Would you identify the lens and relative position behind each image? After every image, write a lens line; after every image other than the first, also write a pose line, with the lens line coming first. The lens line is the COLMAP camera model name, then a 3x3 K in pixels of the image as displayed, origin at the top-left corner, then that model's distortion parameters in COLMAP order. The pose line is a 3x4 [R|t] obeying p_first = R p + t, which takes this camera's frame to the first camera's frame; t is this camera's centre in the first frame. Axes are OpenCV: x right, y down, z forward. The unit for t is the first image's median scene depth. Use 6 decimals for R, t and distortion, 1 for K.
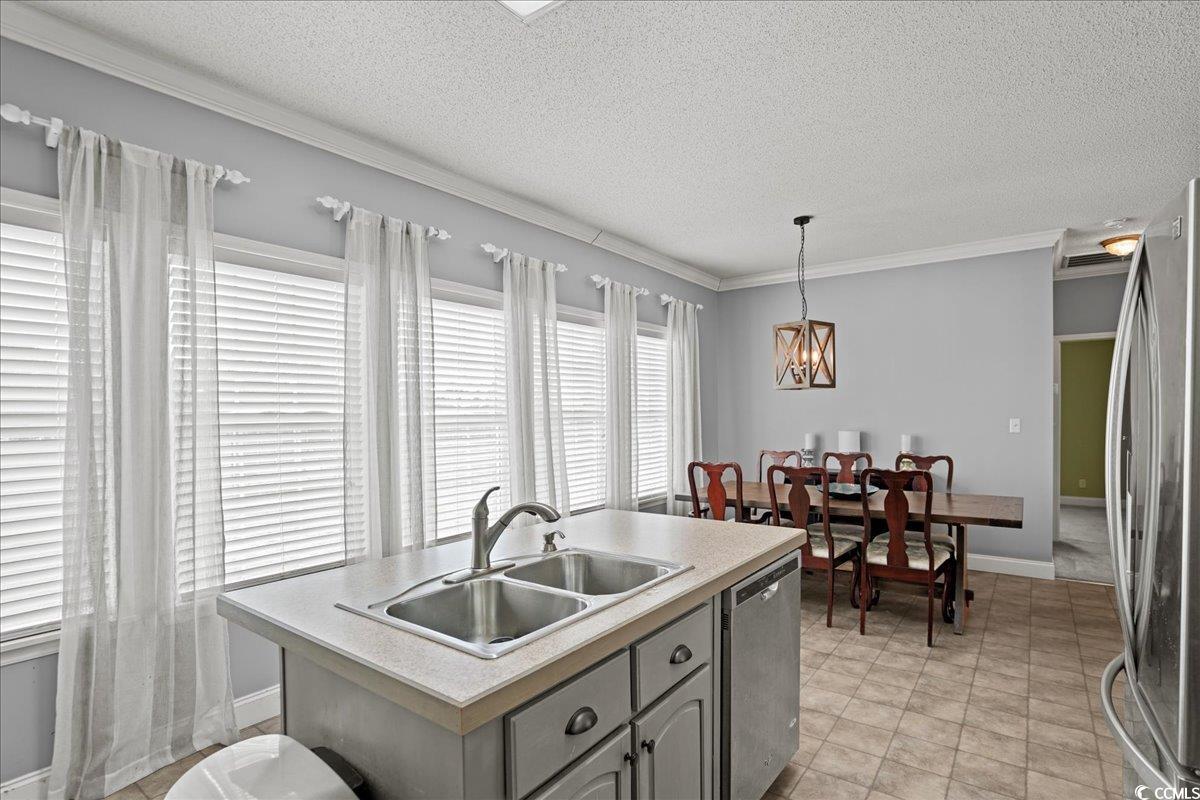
lens RADIAL K [[602.5, 0, 606.2], [0, 602.5, 414.4], [0, 0, 1]] dist [-0.050557, 0.025107]
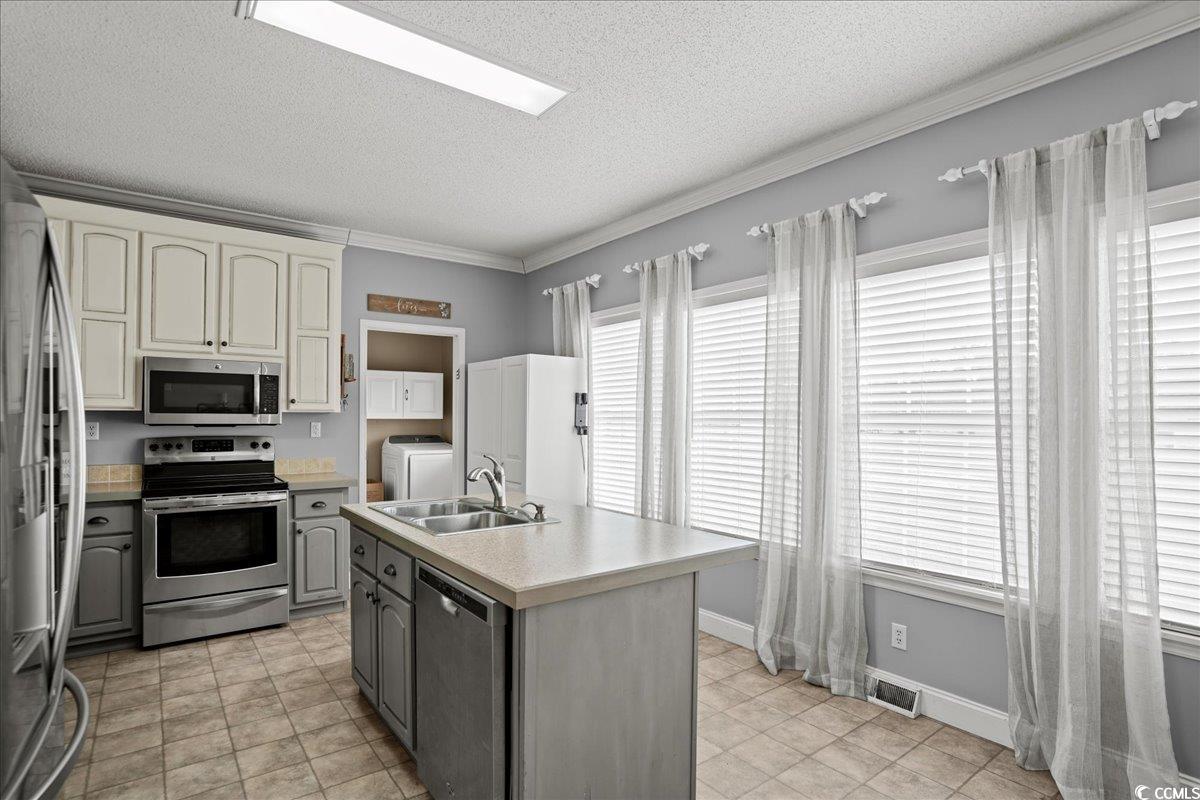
lens RADIAL K [[602.5, 0, 606.2], [0, 602.5, 414.4], [0, 0, 1]] dist [-0.050557, 0.025107]
pose [[-0.279050, 0.018261, -0.960103, 0.799338], [0.002716, 0.999830, 0.018227, -0.016400], [0.960273, 0.002478, -0.279052, 1.099130]]
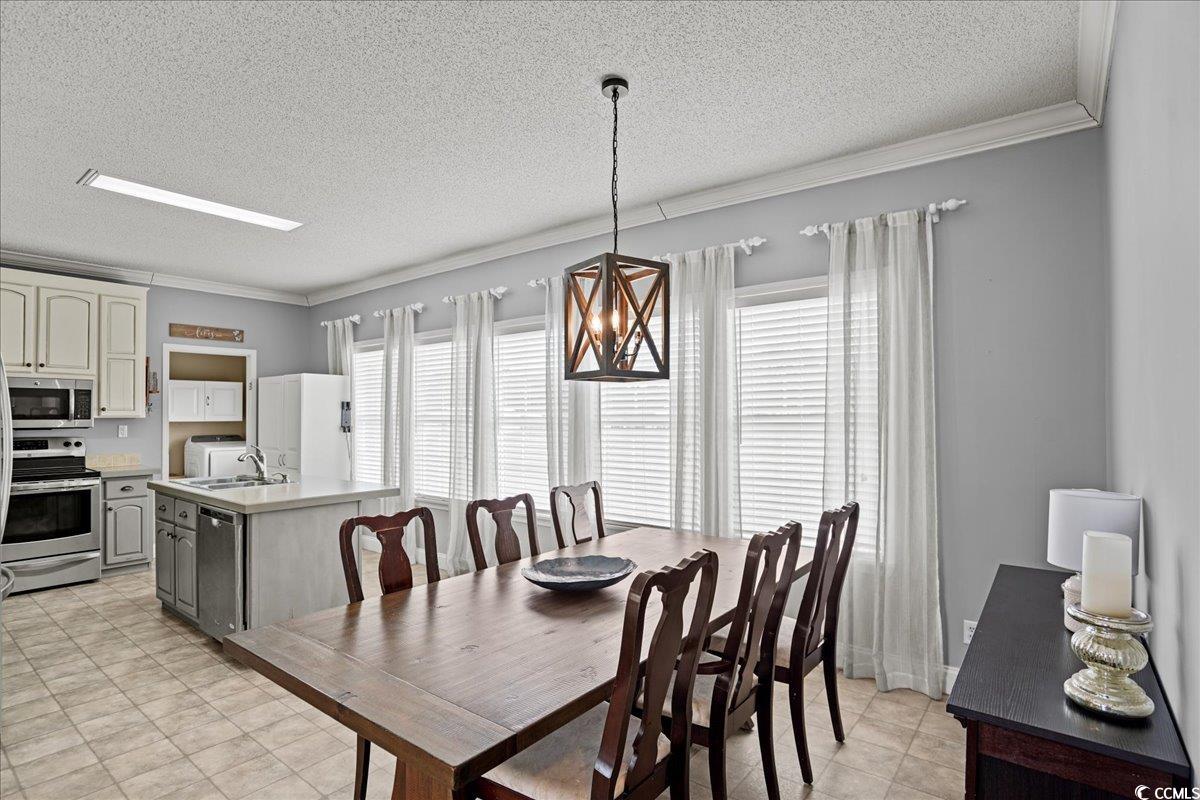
lens RADIAL K [[602.0, 0, 599.9], [0, 602.0, 405.9], [0, 0, 1]] dist [-0.056318, 0.025814]
pose [[-0.034296, 0.008779, -0.999373, 1.439462], [0.005278, 0.999949, 0.008603, -0.043960], [0.999398, -0.004979, -0.034341, 1.610610]]
